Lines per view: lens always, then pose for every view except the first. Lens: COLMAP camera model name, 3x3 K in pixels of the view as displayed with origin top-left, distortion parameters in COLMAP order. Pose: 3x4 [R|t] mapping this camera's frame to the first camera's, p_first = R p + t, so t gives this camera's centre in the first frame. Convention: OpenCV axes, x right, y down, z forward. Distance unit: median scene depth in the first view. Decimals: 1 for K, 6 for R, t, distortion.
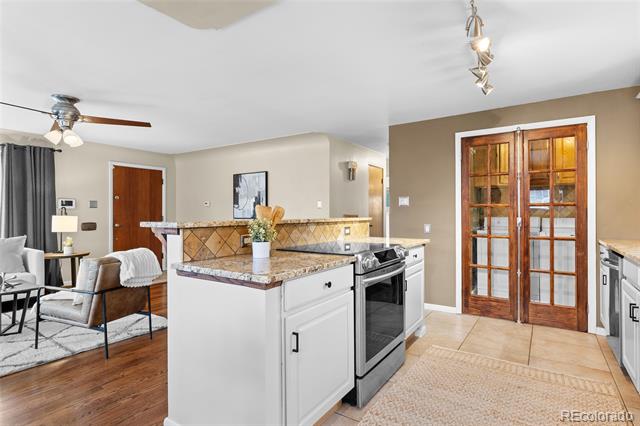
lens RADIAL K [[331.2, 0, 321.7], [0, 331.2, 214.5], [0, 0, 1]] dist [0.001015, 0.000139]
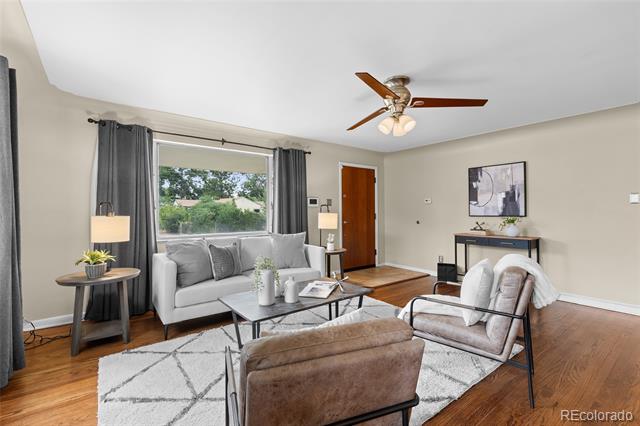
lens RADIAL K [[289.2, 0, 321.5], [0, 289.2, 207.2], [0, 0, 1]] dist [0.008952, 0.000173]
pose [[0.948908, -0.008154, -0.315447, -0.560481], [0.001581, 0.999776, -0.021087, 0.004587], [0.315548, 0.019511, 0.948709, 0.154756]]
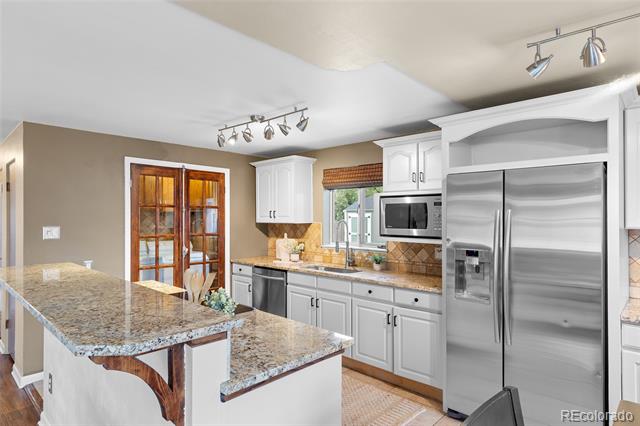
lens RADIAL K [[365.6, 0, 319.9], [0, 365.6, 218.4], [0, 0, 1]] dist [0.021654, -0.008097]
pose [[0.170941, 0.002042, 0.985279, -0.445230], [-0.000636, 0.999998, -0.001962, -0.070019], [-0.985281, -0.000291, 0.170942, 0.282618]]
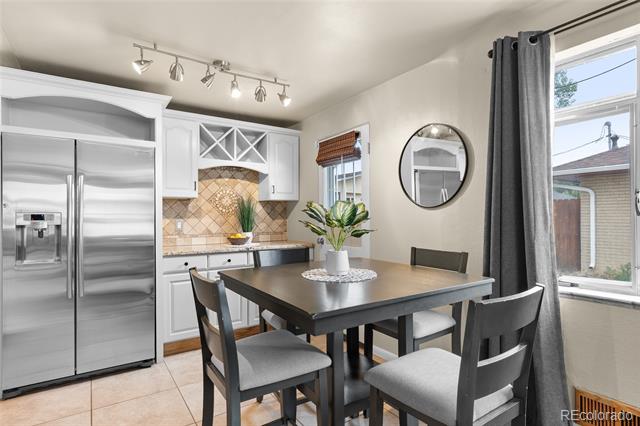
lens RADIAL K [[338.5, 0, 326.5], [0, 338.5, 217.5], [0, 0, 1]] dist [0.003421, 0.000127]
pose [[-0.926868, 0.006582, 0.375331, -0.446925], [0.008582, 0.999956, 0.003657, -0.011384], [-0.375290, 0.006610, -0.926884, 0.475992]]
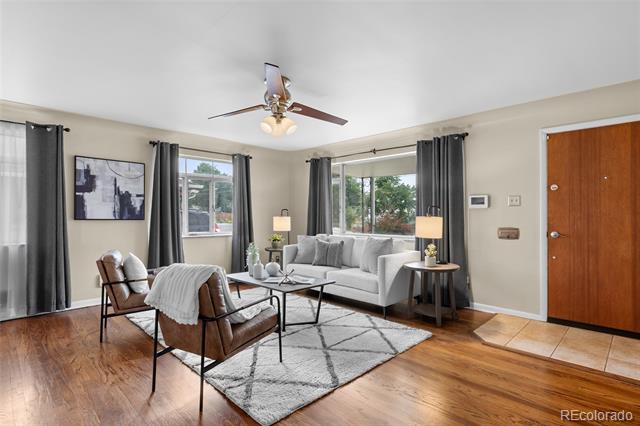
lens RADIAL K [[331.2, 0, 323.6], [0, 331.2, 218.1], [0, 0, 1]] dist [0.001015, 0.000139]
pose [[-0.193398, 0.013545, -0.981027, 0.053102], [-0.005925, 0.999870, 0.014973, -0.004563], [0.981102, 0.008709, -0.193293, 0.999843]]
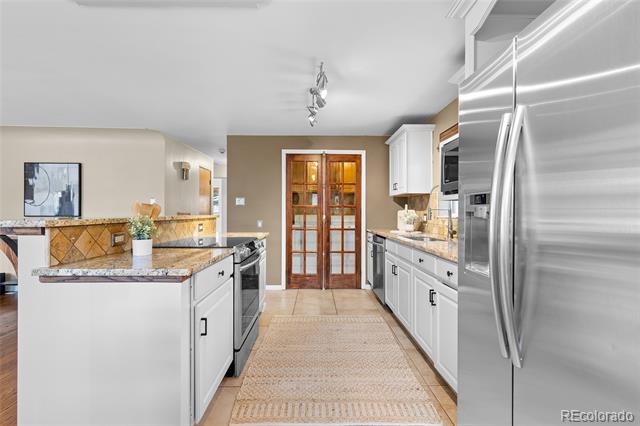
lens RADIAL K [[289.2, 0, 318.7], [0, 289.2, 211.9], [0, 0, 1]] dist [0.008952, 0.000173]
pose [[0.824473, 0.006510, 0.565864, -0.103870], [-0.005126, 0.999979, -0.004036, 0.000476], [-0.565878, 0.000427, 0.824489, -0.007679]]
